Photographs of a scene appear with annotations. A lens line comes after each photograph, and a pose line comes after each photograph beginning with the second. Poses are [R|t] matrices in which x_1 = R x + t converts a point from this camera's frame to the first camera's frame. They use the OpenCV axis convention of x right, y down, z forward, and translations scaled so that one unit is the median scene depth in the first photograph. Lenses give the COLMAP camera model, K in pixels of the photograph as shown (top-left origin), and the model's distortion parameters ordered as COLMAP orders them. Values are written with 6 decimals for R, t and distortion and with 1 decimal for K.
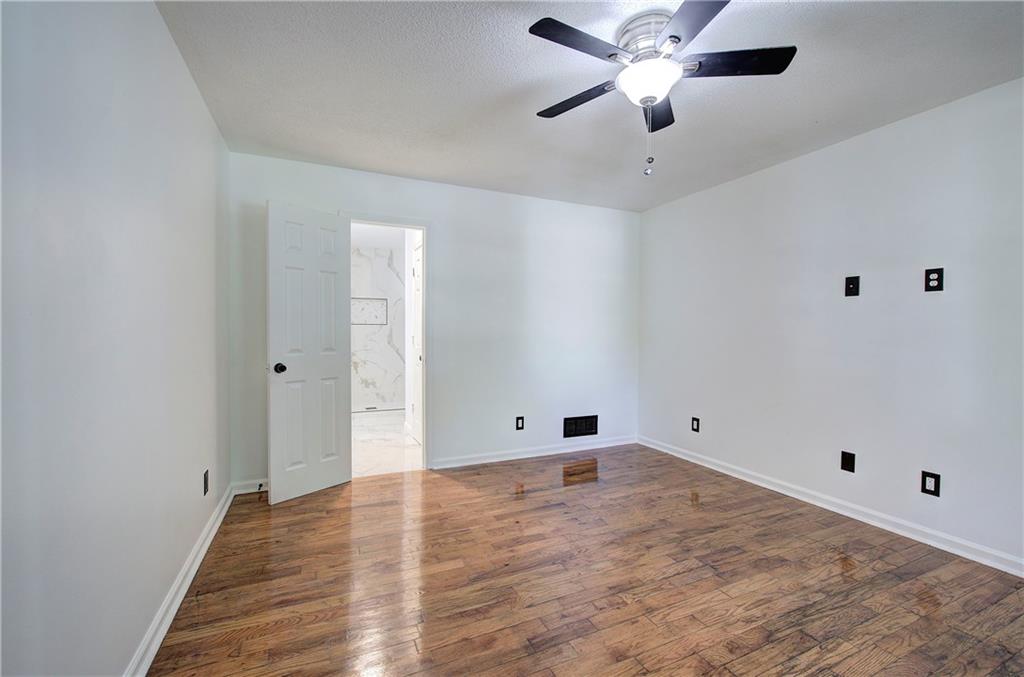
lens RADIAL K [[433.3, 0, 513.7], [0, 433.3, 339.4], [0, 0, 1]] dist [-0.002390, -0.000329]
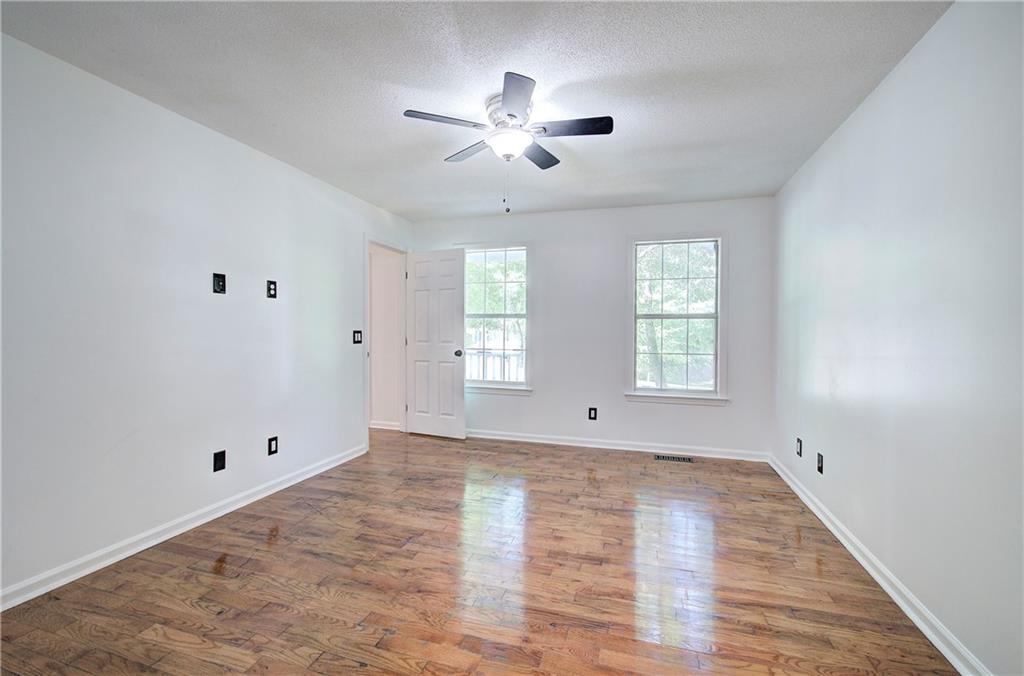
lens RADIAL K [[433.3, 0, 513.7], [0, 433.3, 338.9], [0, 0, 1]] dist [-0.002390, -0.000329]
pose [[-0.746901, -0.023577, 0.664518, -0.444060], [0.002341, 0.999272, 0.038086, -0.036962], [-0.664932, 0.030002, -0.746302, 1.504769]]
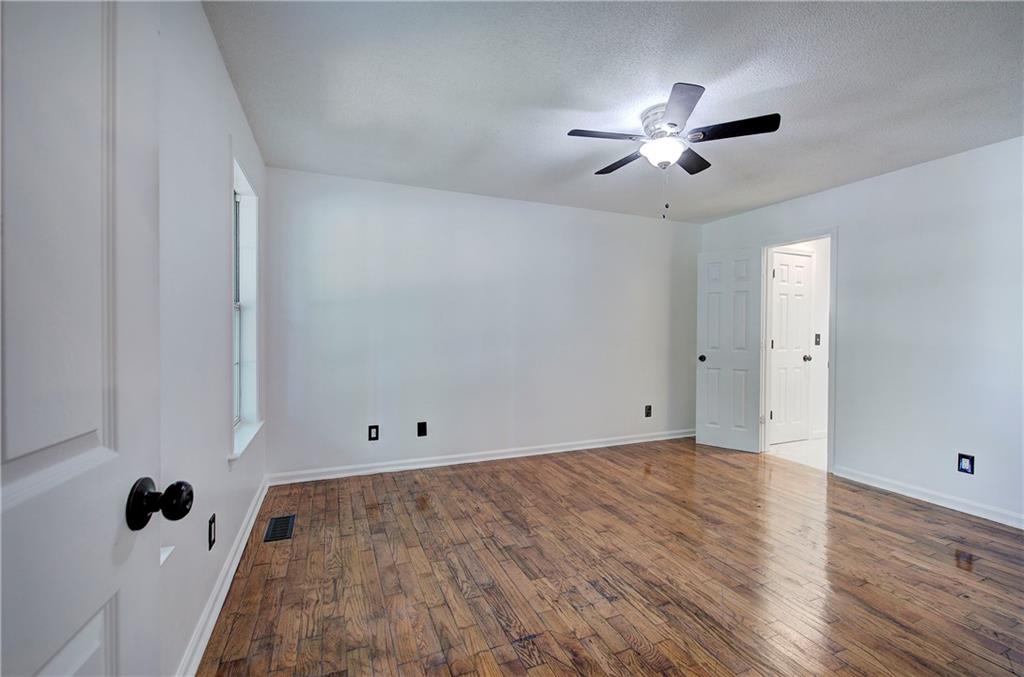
lens RADIAL K [[433.3, 0, 513.7], [0, 433.3, 339.4], [0, 0, 1]] dist [-0.002390, -0.000329]
pose [[-0.030005, 0.013758, -0.999455, 1.281406], [-0.027127, 0.999526, 0.014574, -0.008146], [0.999182, 0.027550, -0.029617, 0.439974]]
